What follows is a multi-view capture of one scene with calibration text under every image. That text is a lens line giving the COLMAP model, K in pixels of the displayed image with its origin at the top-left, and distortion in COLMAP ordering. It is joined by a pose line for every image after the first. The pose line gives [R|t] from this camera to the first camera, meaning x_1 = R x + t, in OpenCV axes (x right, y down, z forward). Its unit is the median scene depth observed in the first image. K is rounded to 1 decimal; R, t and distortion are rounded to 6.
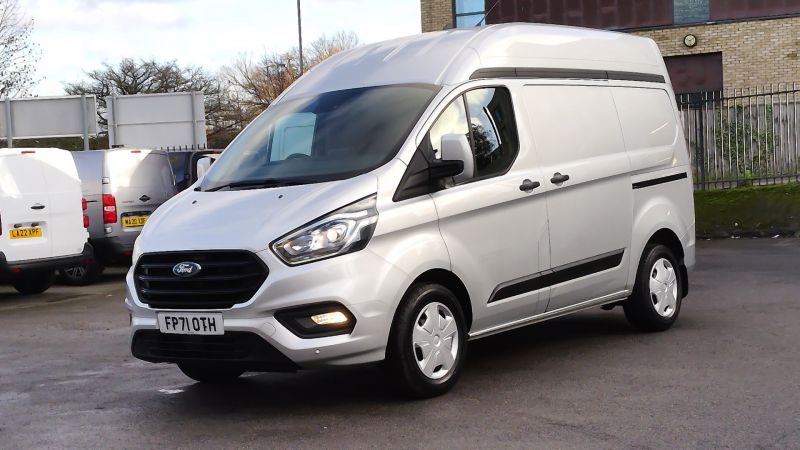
lens RADIAL K [[1247.8, 0, 400.9], [0, 1247.8, 174.9], [0, 0, 1]] dist [0.181988, 0.008514]
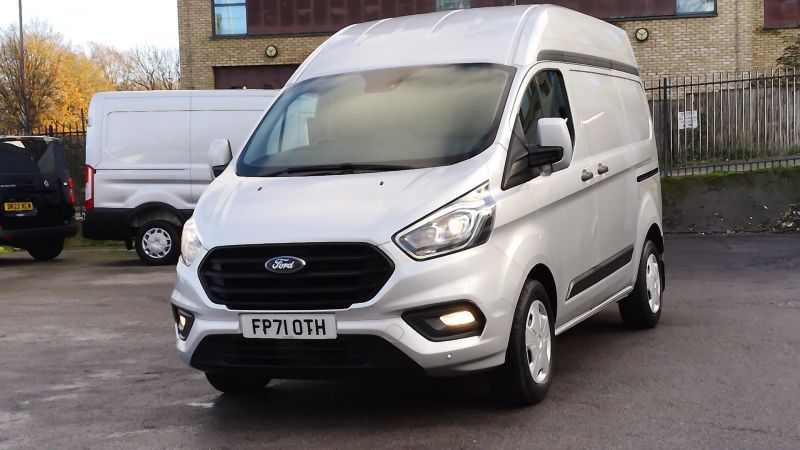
lens RADIAL K [[1247.8, 0, 400.9], [0, 1247.8, 174.9], [0, 0, 1]] dist [0.181988, 0.008514]
pose [[0.966711, 0.014983, 0.255432, -0.313183], [-0.015016, 0.999886, -0.001819, 0.013020], [-0.255430, -0.002078, 0.966825, 0.136256]]
